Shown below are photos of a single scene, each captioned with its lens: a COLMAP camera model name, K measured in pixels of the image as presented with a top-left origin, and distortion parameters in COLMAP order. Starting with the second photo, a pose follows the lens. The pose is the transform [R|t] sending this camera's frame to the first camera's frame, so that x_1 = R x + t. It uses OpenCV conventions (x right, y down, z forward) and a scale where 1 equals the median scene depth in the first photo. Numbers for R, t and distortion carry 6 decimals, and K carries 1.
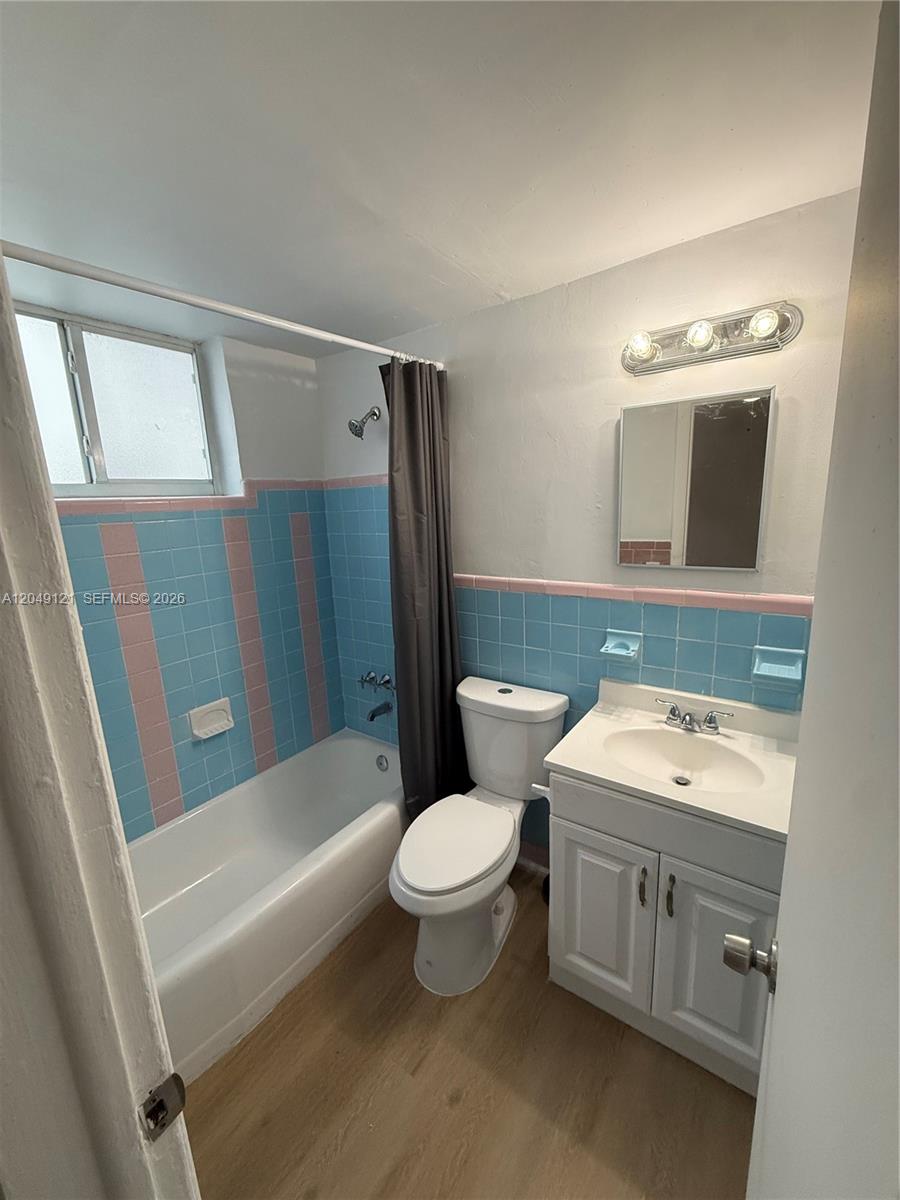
lens RADIAL K [[478.6, 0, 448.8], [0, 478.6, 598.5], [0, 0, 1]] dist [-0.000507, 0.000464]
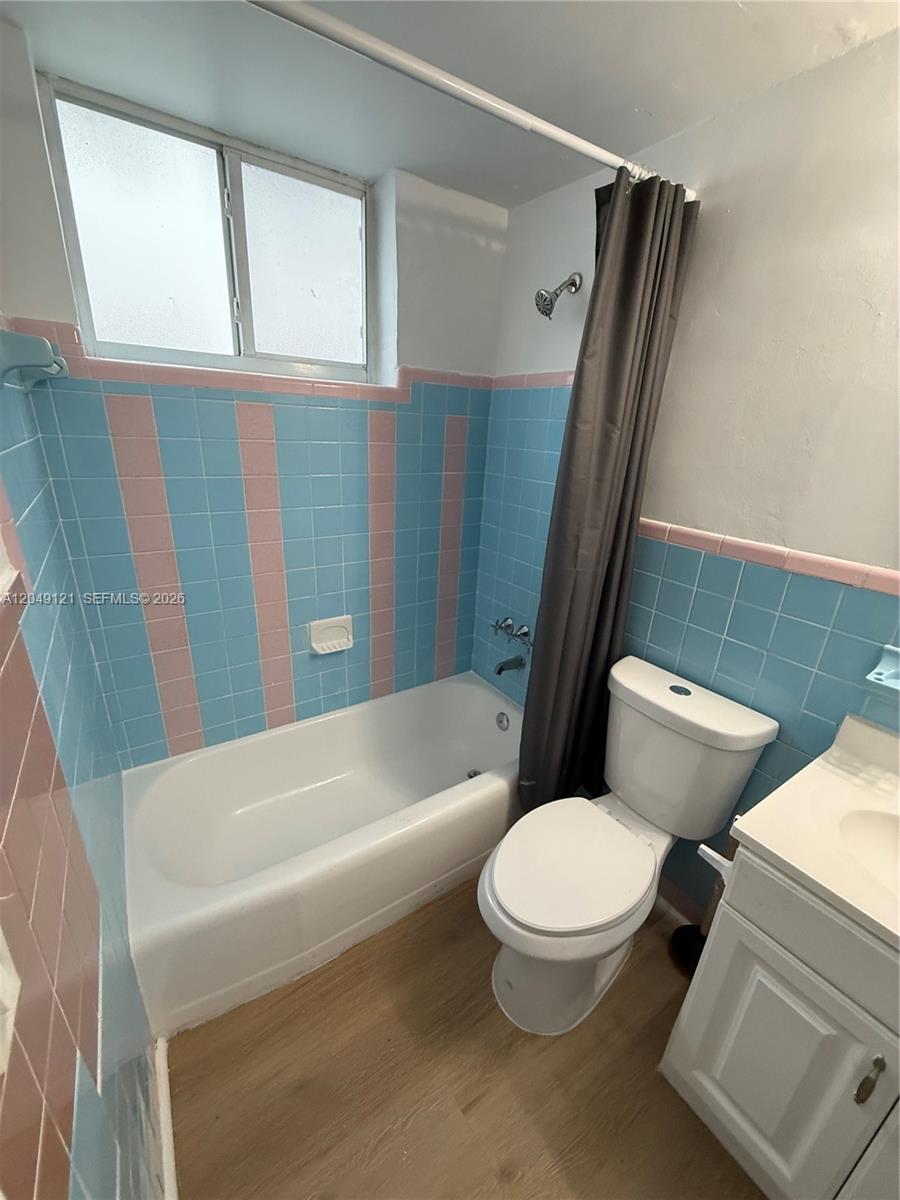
lens RADIAL K [[478.6, 0, 447.5], [0, 478.6, 598.6], [0, 0, 1]] dist [-0.000507, 0.000464]
pose [[0.933913, 0.200219, -0.296173, -0.024945], [-0.154933, 0.973289, 0.169421, -0.010472], [0.322183, -0.112338, 0.939988, 0.225170]]
